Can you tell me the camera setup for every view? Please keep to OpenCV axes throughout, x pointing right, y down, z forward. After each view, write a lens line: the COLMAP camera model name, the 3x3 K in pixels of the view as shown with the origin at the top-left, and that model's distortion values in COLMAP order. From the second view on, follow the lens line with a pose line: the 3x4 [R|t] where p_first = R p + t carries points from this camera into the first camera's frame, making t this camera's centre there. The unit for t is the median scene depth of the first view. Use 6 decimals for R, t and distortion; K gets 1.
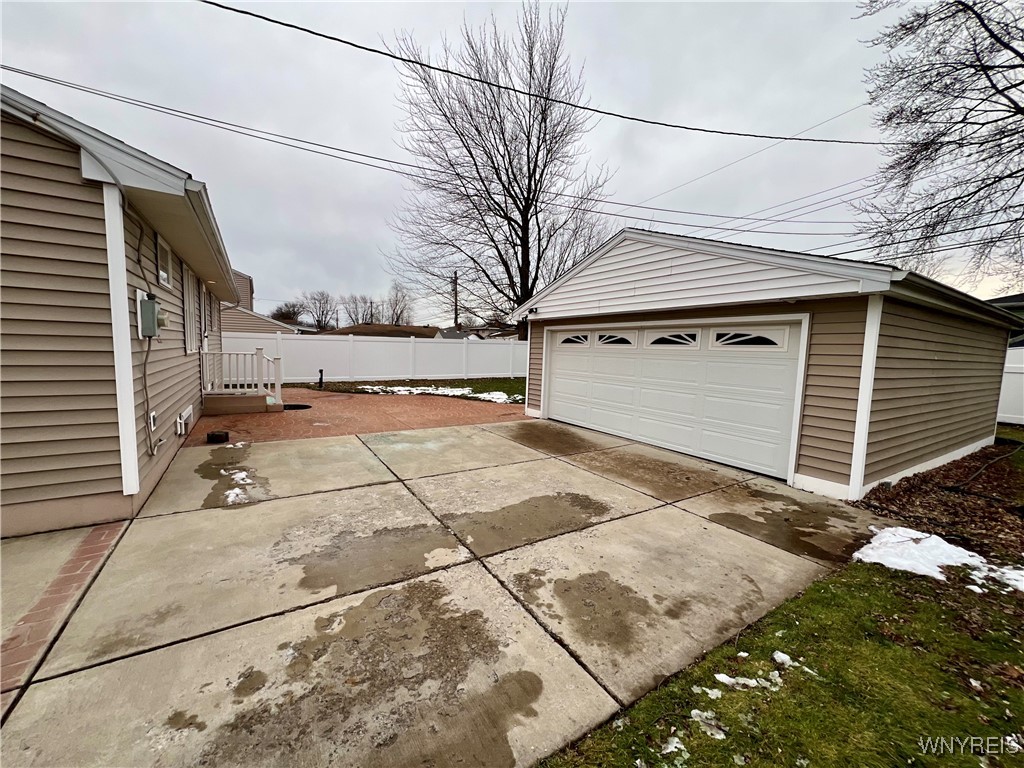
lens RADIAL K [[405.8, 0, 512.1], [0, 405.8, 387.7], [0, 0, 1]] dist [-0.000856, 0.000039]
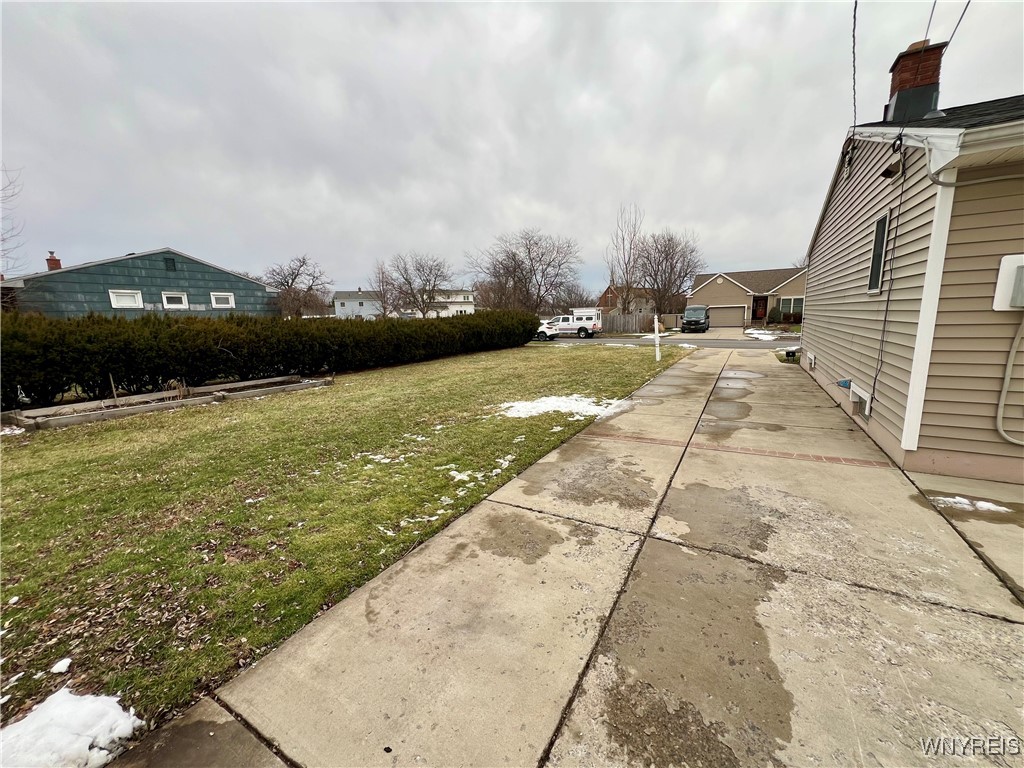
lens RADIAL K [[405.8, 0, 512.1], [0, 405.8, 387.7], [0, 0, 1]] dist [-0.000856, 0.000039]
pose [[-0.882142, 0.079326, -0.464254, 0.736265], [-0.041808, 0.968634, 0.244950, -0.183333], [0.469123, 0.235490, -0.851157, 1.860829]]
